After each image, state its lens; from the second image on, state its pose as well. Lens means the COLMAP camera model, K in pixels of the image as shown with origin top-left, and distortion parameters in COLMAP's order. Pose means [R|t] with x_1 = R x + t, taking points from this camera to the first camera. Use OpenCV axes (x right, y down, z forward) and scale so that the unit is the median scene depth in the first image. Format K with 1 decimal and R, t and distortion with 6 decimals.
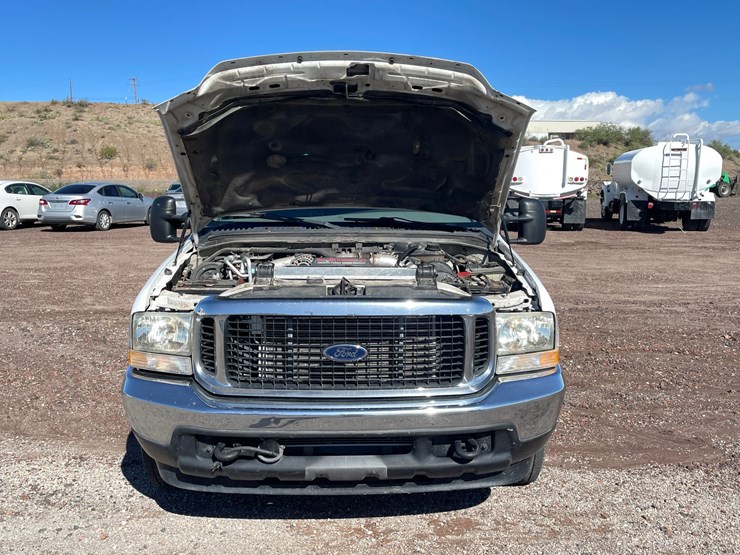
lens RADIAL K [[677.9, 0, 368.3], [0, 677.9, 277.0], [0, 0, 1]] dist [0.043620, -0.007979]
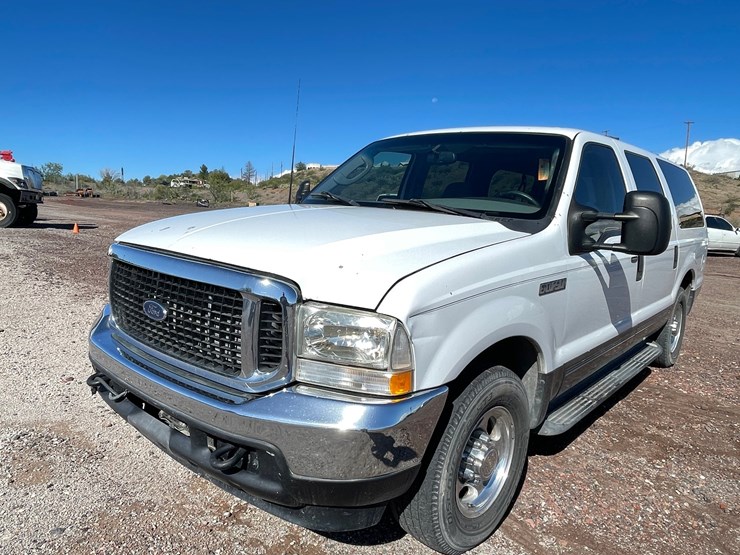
lens RADIAL K [[528.2, 0, 364.2], [0, 528.2, 277.6], [0, 0, 1]] dist [-0.003871, -0.002653]
pose [[0.730788, 0.135363, -0.669049, 0.568498], [-0.146394, 0.988414, 0.040076, -0.005247], [0.666722, 0.068658, 0.742137, 0.547141]]
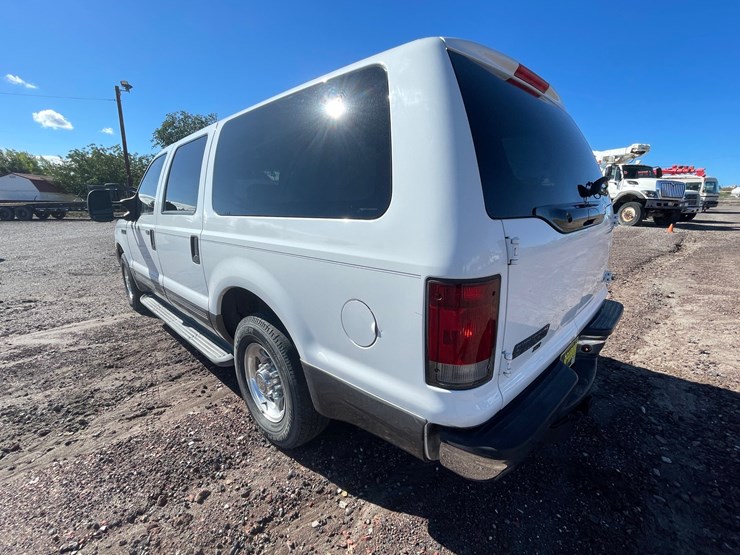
lens RADIAL K [[327.3, 0, 370.0], [0, 327.3, 277.5], [0, 0, 1]] dist [-0.002003, -0.000412]
pose [[-0.719781, 0.173655, -0.672130, 0.451907], [-0.080218, 0.940915, 0.329005, -0.301851], [0.689551, 0.290729, -0.663322, 2.685757]]
